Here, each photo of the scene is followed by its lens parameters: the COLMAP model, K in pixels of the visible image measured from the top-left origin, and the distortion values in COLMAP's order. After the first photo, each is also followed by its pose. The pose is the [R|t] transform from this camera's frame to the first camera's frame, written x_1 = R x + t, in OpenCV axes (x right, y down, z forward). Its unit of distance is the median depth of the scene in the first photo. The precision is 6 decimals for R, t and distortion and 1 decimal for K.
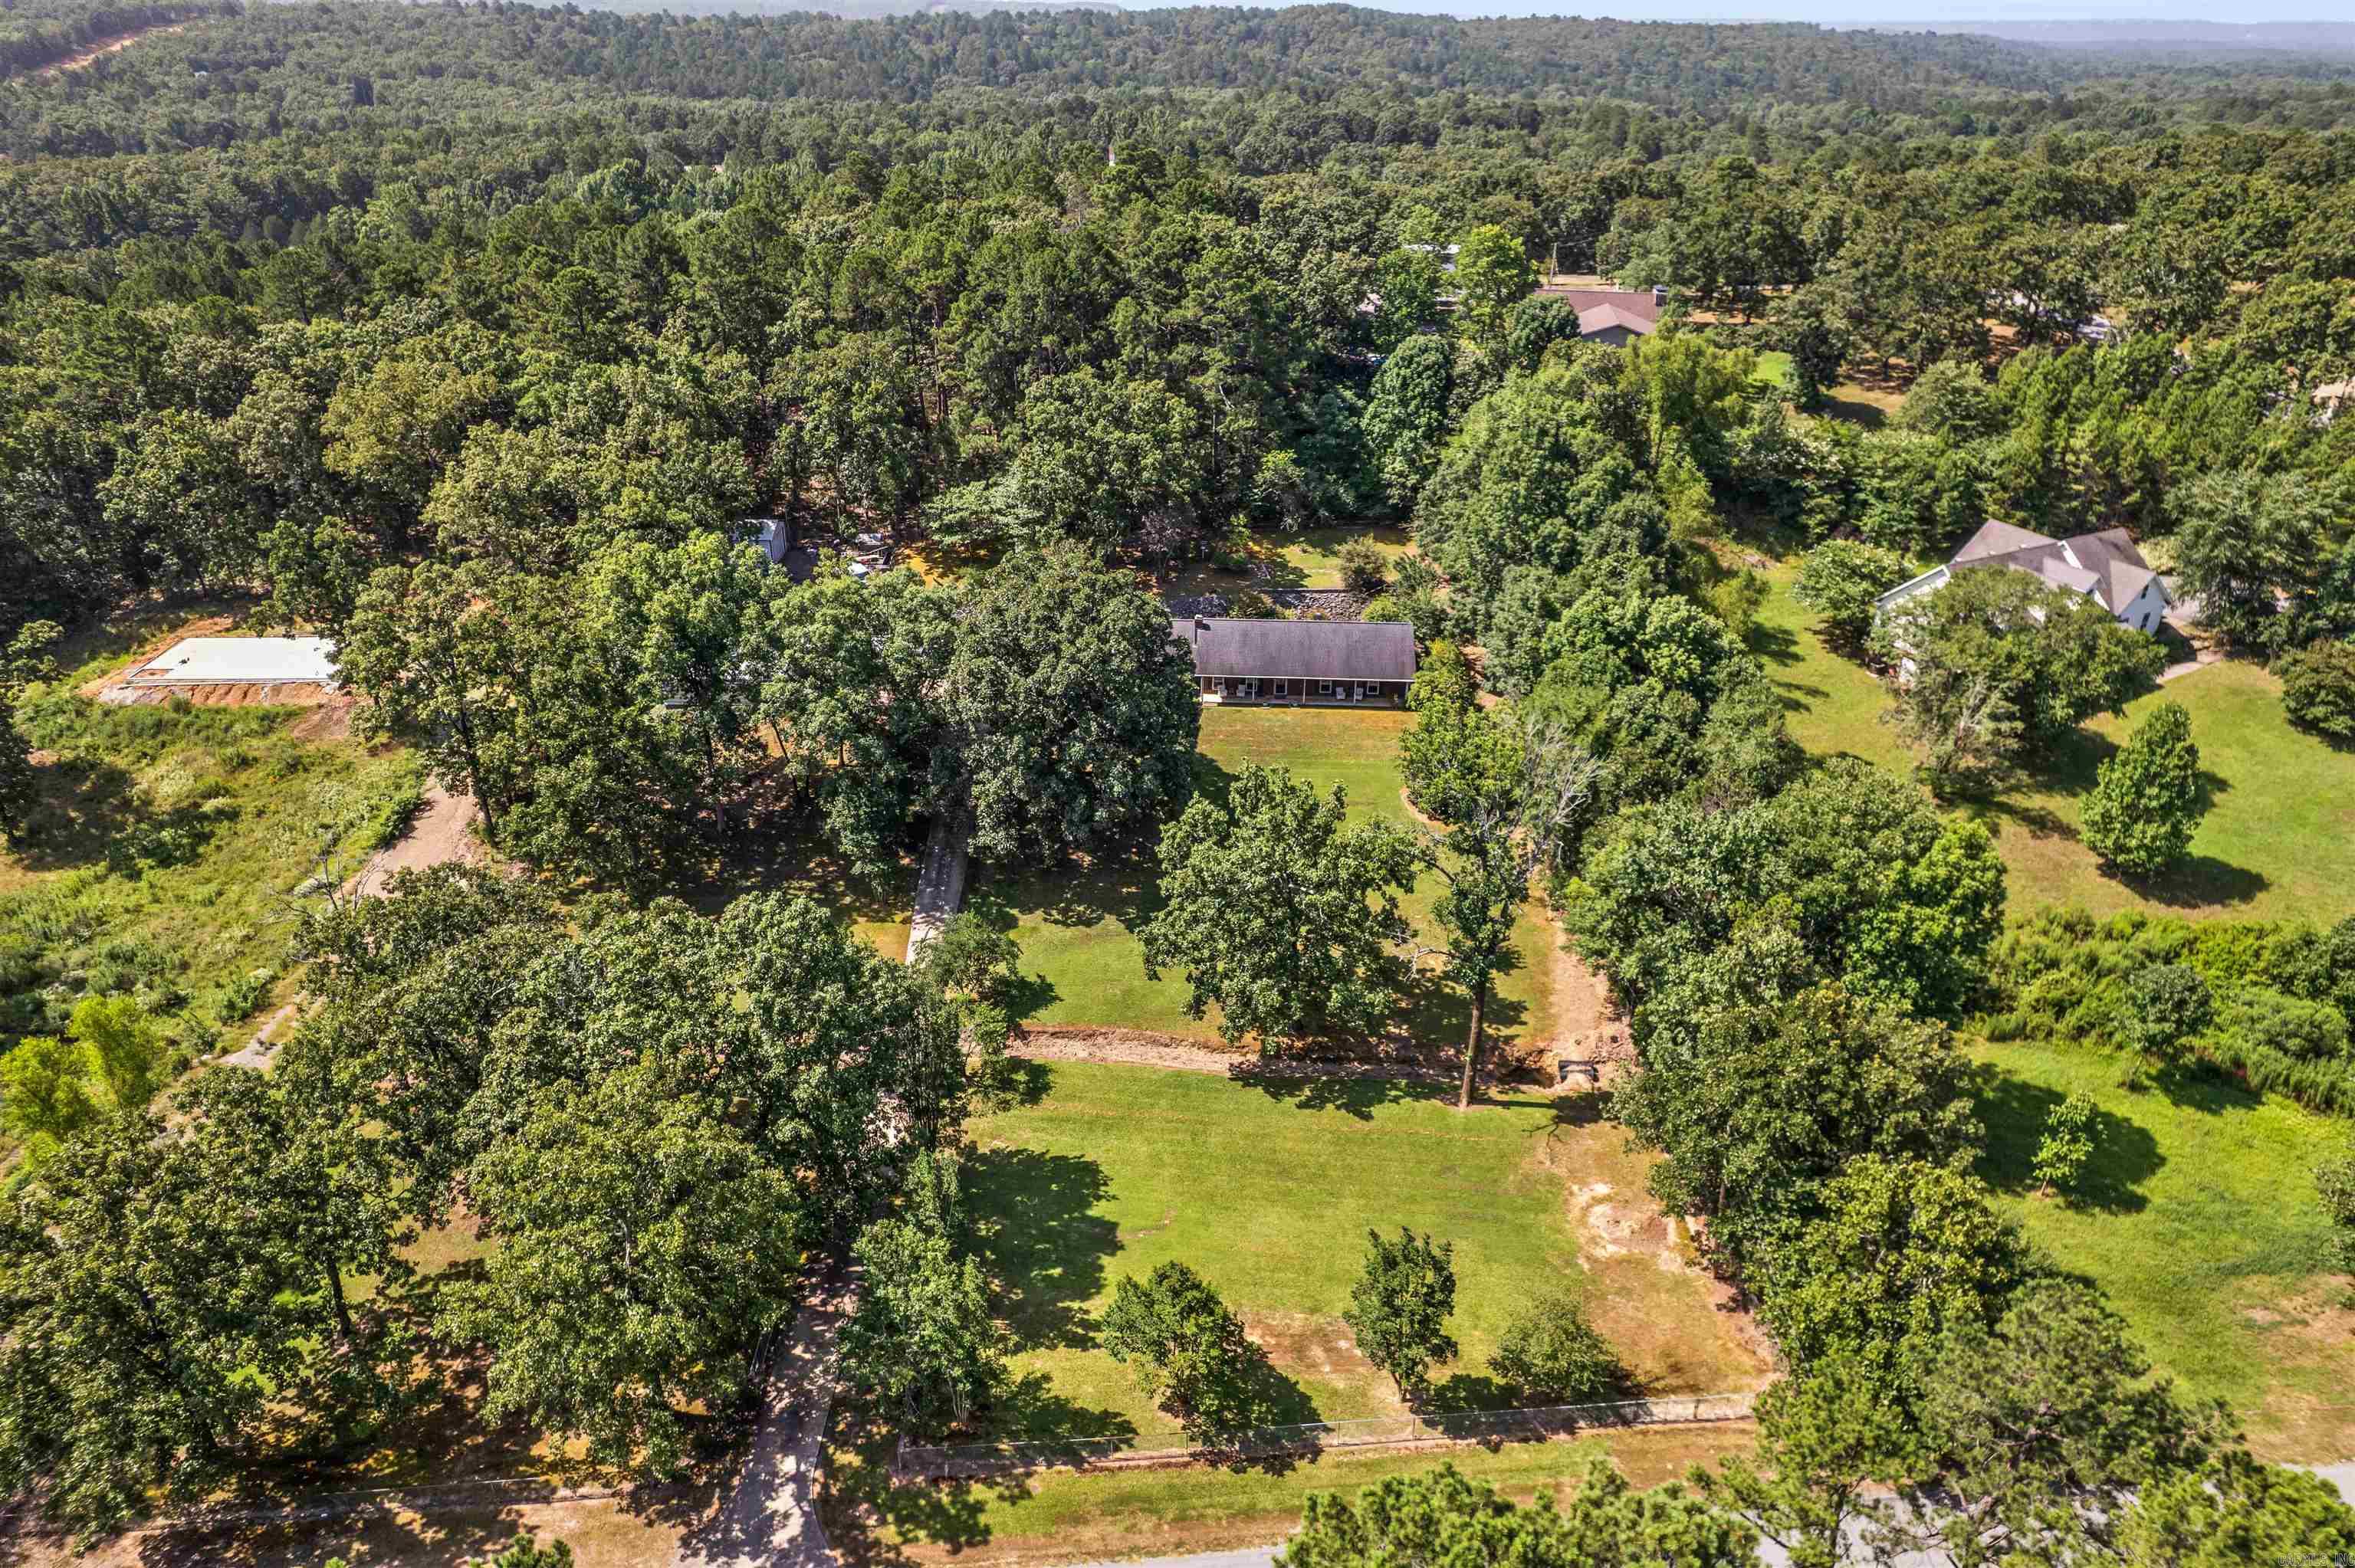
lens RADIAL K [[1522.7, 0, 1181.0], [0, 1522.7, 781.7], [0, 0, 1]] dist [-0.092550, 0.083010]
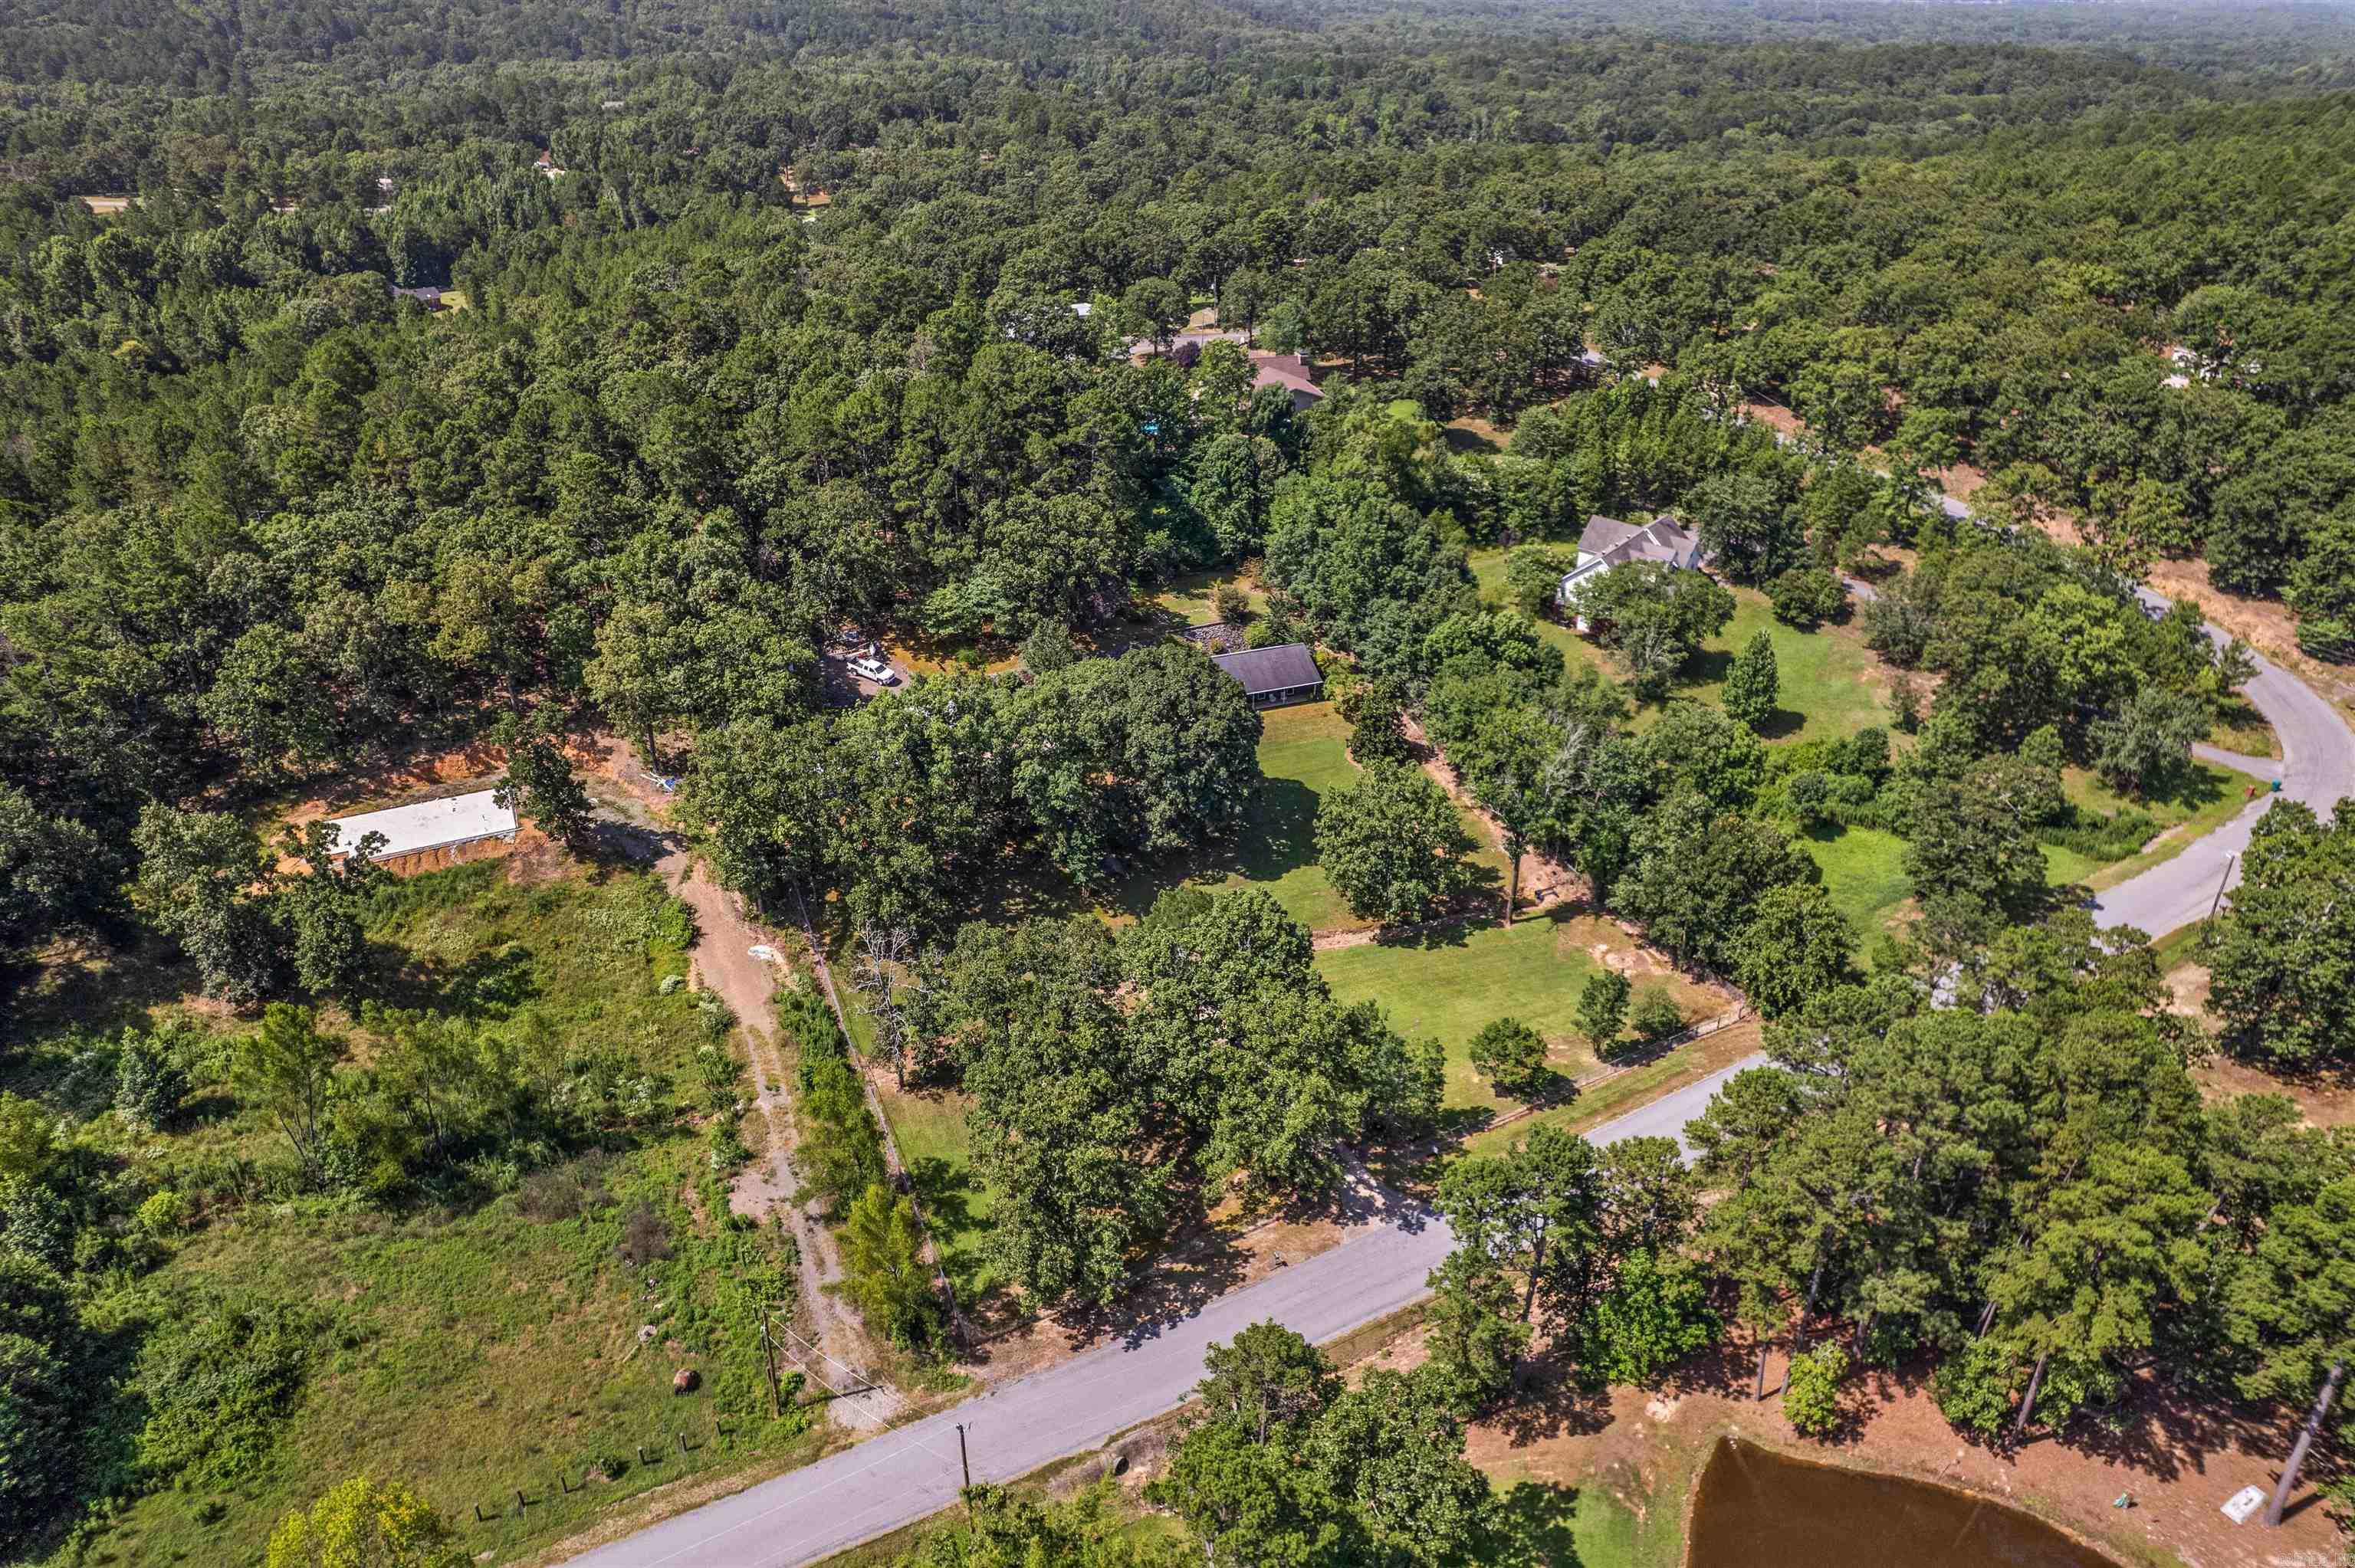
lens RADIAL K [[1522.7, 0, 1181.0], [0, 1522.7, 781.7], [0, 0, 1]] dist [-0.092550, 0.083010]
pose [[0.906864, -0.197192, 0.372441, -0.607174], [0.179024, 0.980326, 0.083132, -0.130321], [-0.381506, -0.008713, 0.924325, -0.385095]]
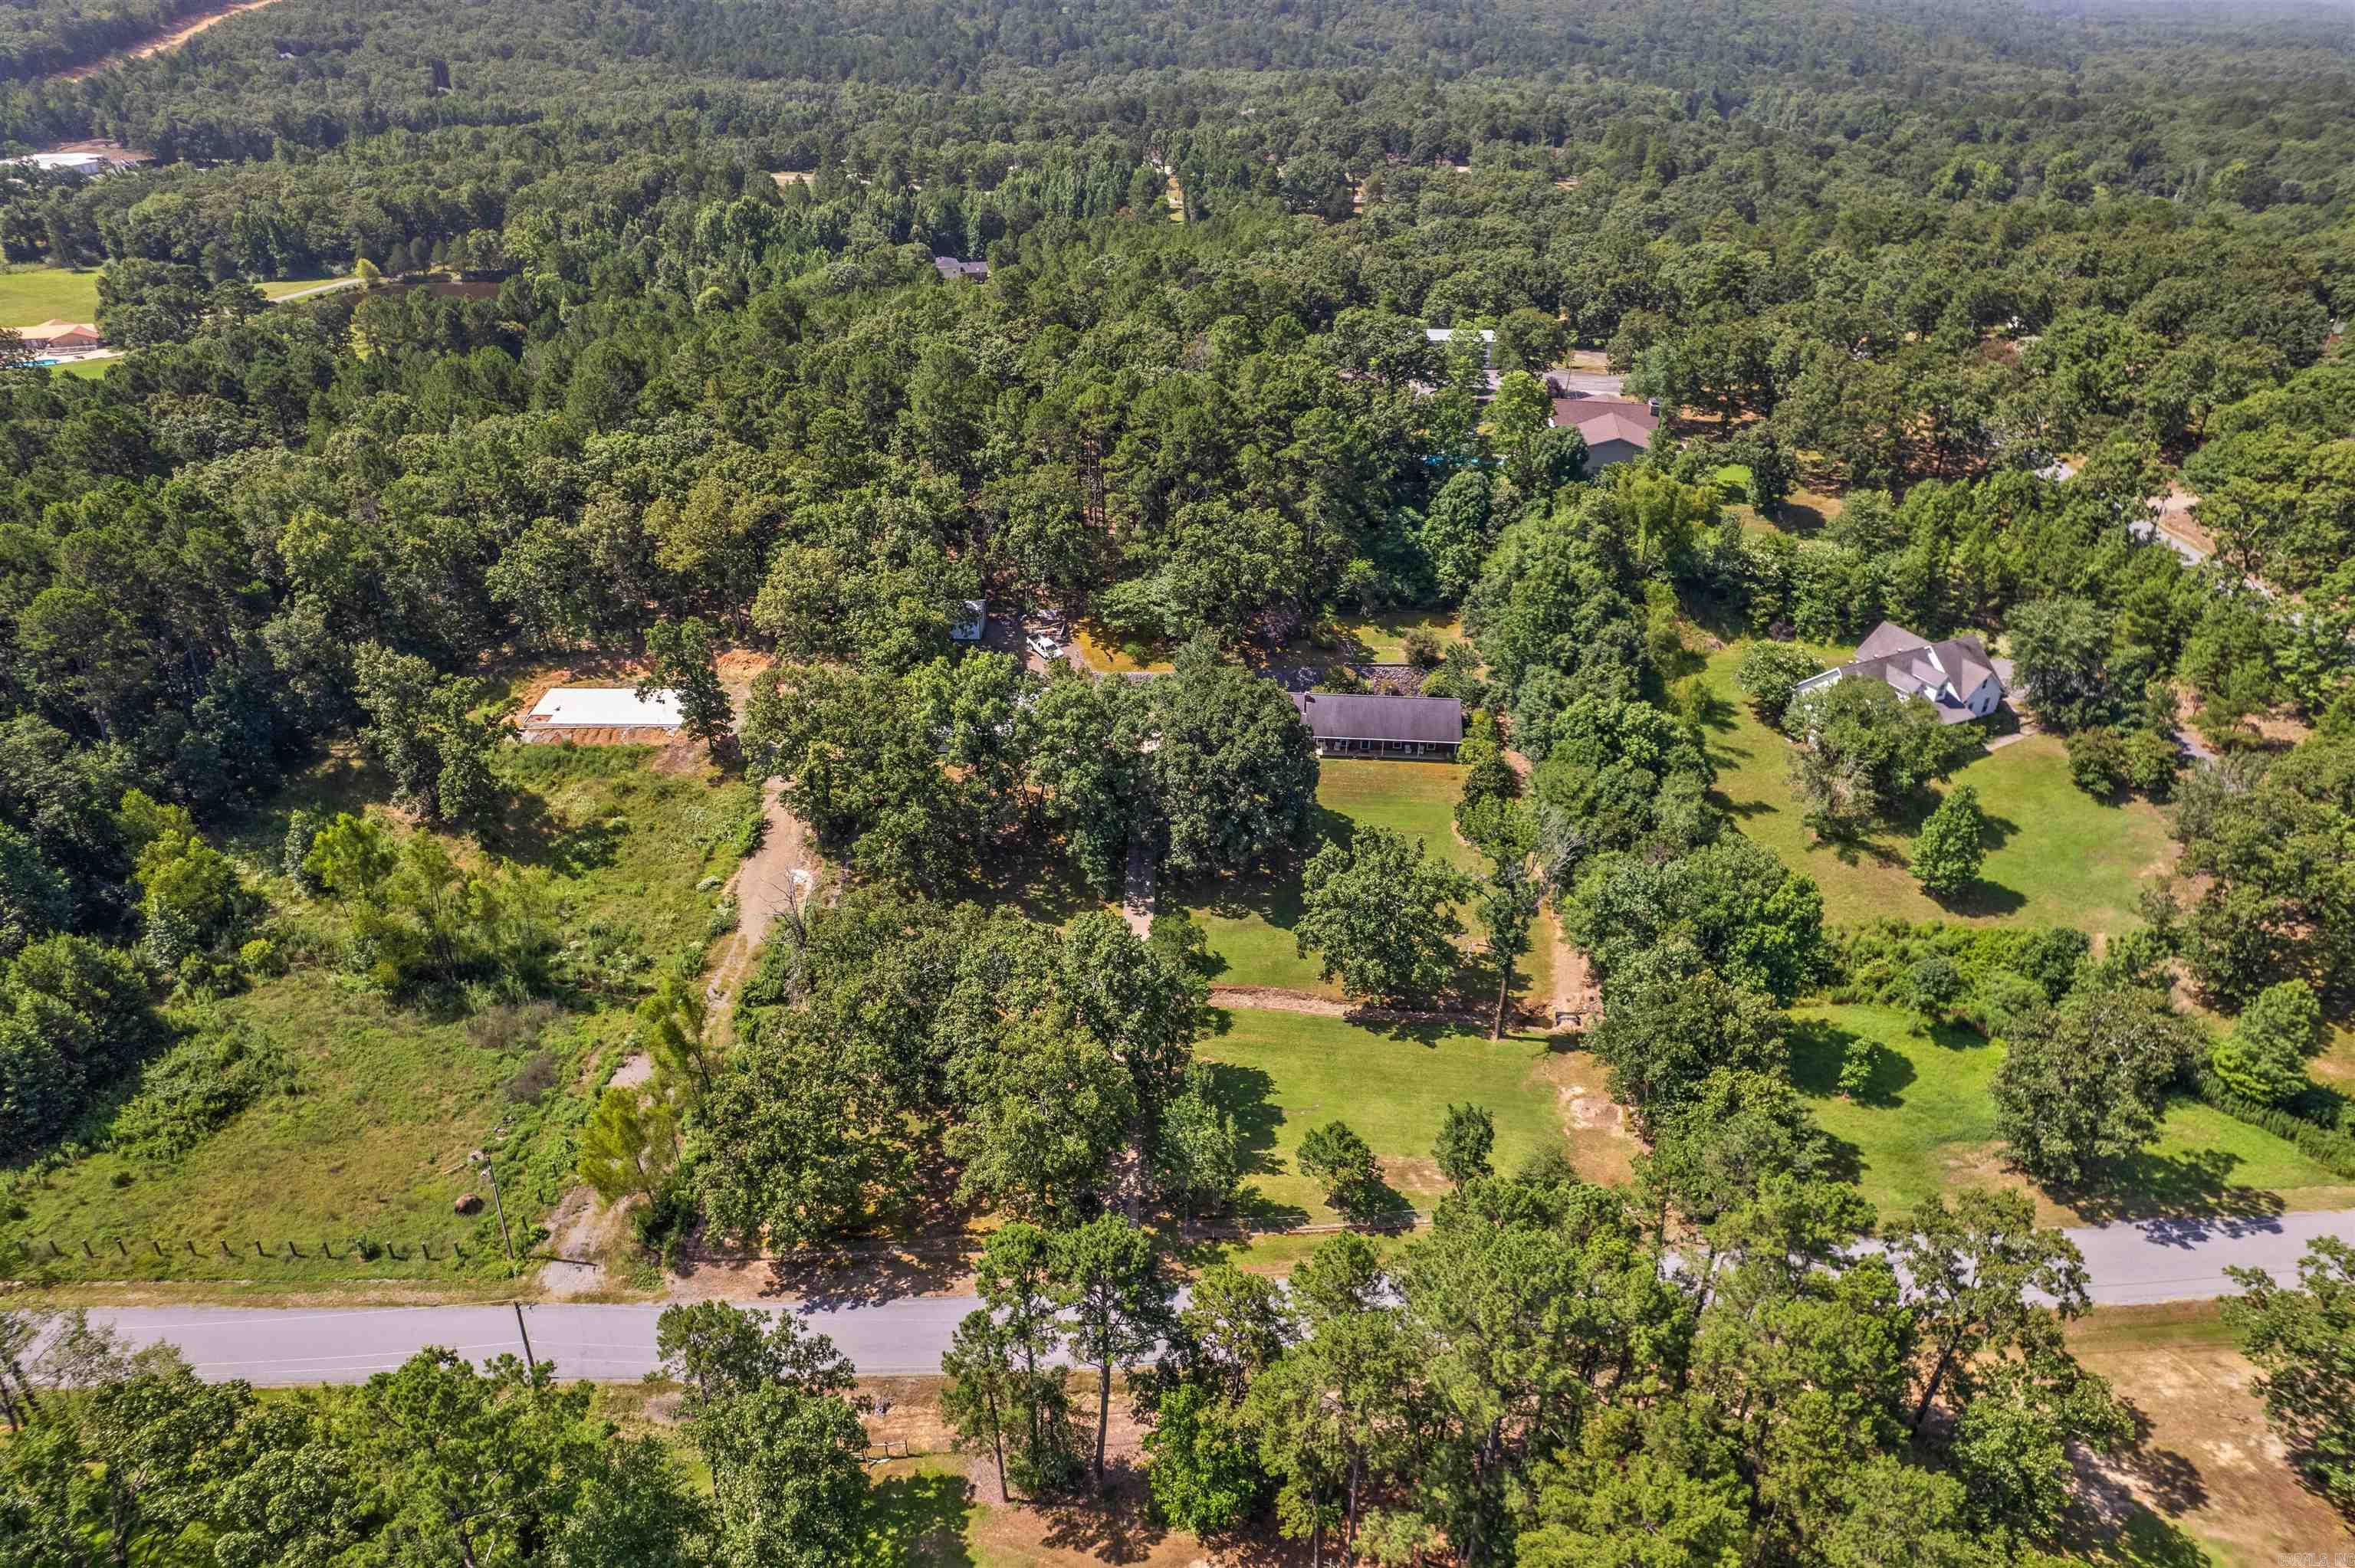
lens RADIAL K [[1522.7, 0, 1181.0], [0, 1522.7, 781.7], [0, 0, 1]] dist [-0.092550, 0.083010]
pose [[0.999891, 0.012236, -0.008285, -0.103057], [-0.011921, 0.999245, 0.036989, -0.086176], [0.008731, -0.036886, 0.999281, -0.450238]]
